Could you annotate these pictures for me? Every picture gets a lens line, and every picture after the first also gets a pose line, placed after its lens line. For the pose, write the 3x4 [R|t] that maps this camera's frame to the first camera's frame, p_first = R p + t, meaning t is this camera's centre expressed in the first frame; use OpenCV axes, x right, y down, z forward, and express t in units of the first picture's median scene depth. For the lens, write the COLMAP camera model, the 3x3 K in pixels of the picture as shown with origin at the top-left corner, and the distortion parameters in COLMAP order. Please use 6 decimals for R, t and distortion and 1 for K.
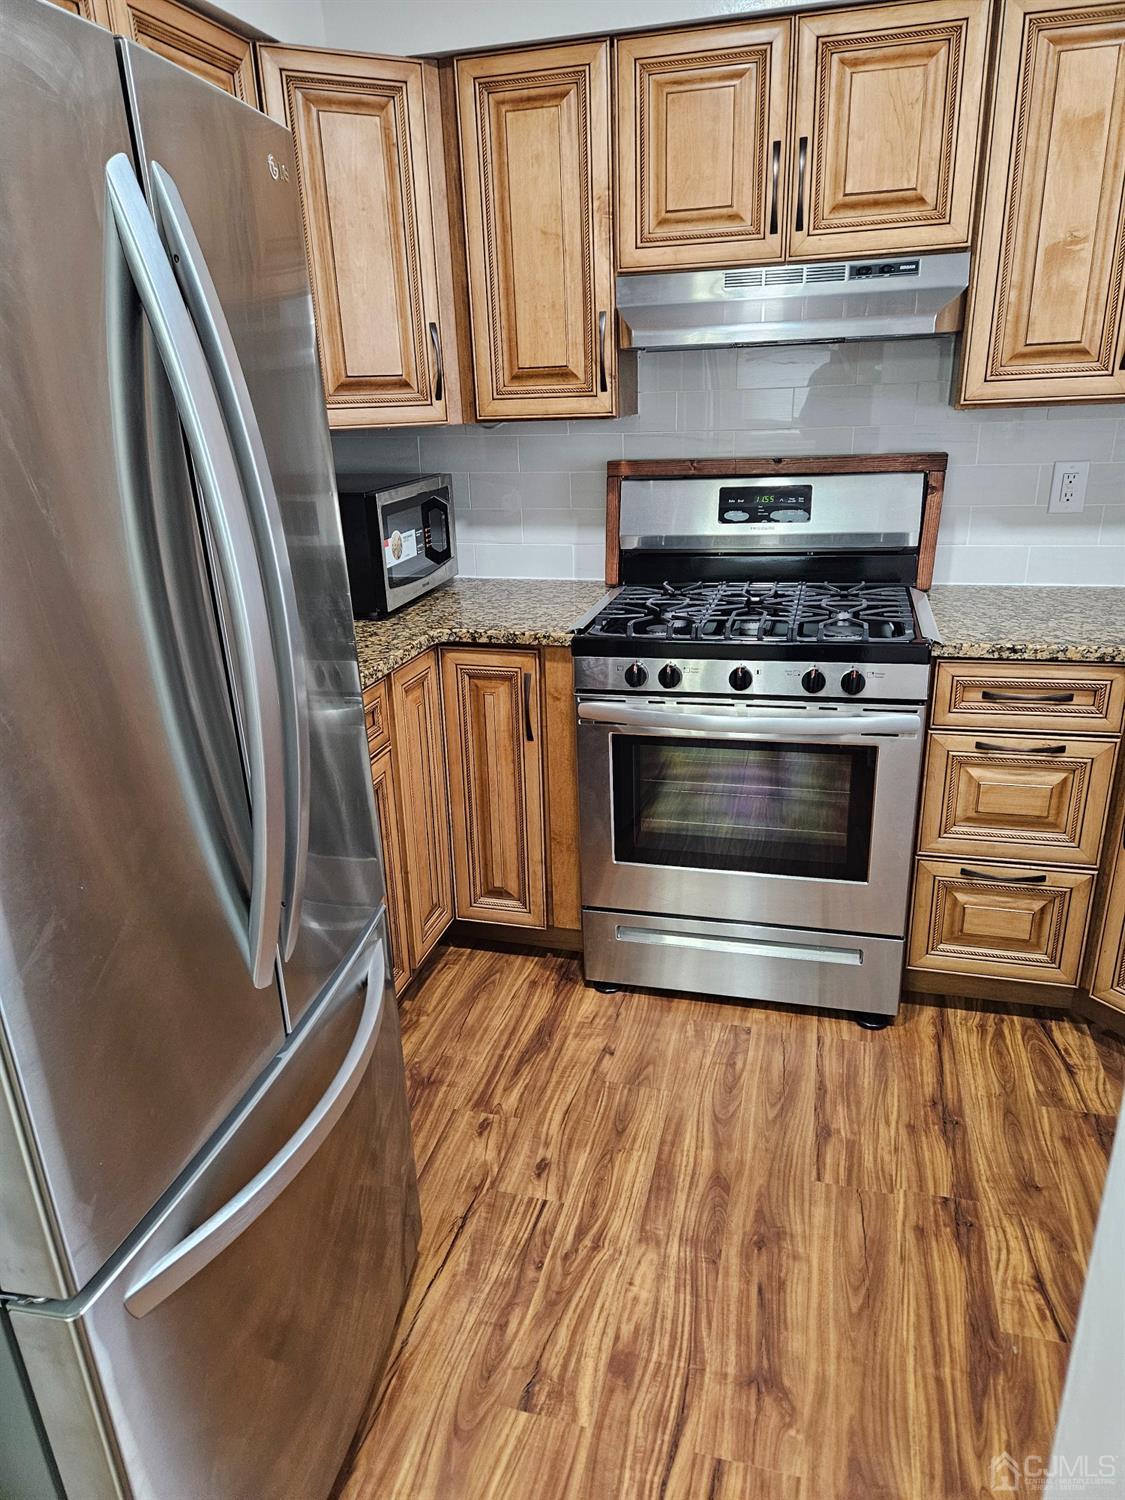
lens RADIAL K [[1011.0, 0, 566.2], [0, 1011.0, 760.5], [0, 0, 1]] dist [0.019028, -0.021822]
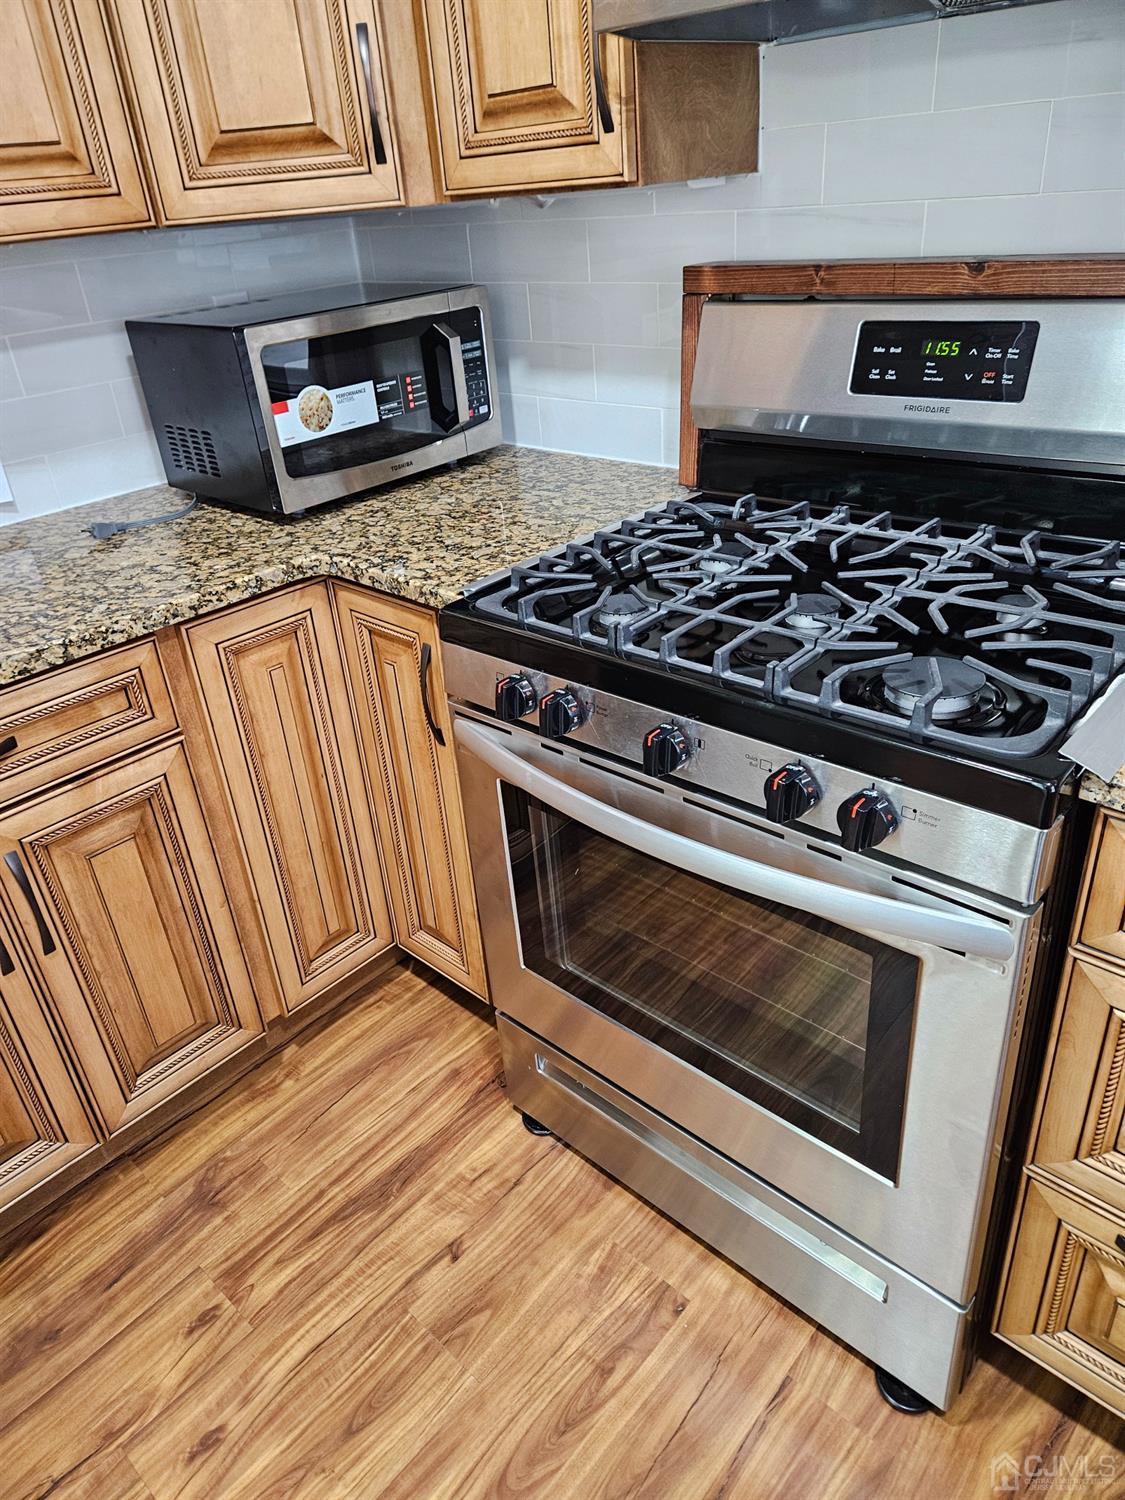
lens RADIAL K [[1011.0, 0, 555.2], [0, 1011.0, 734.8], [0, 0, 1]] dist [0.019028, -0.021822]
pose [[0.881499, 0.194368, -0.430325, 0.306367], [-0.117258, 0.972909, 0.199243, -0.164743], [0.457394, -0.125173, 0.880410, 0.494152]]
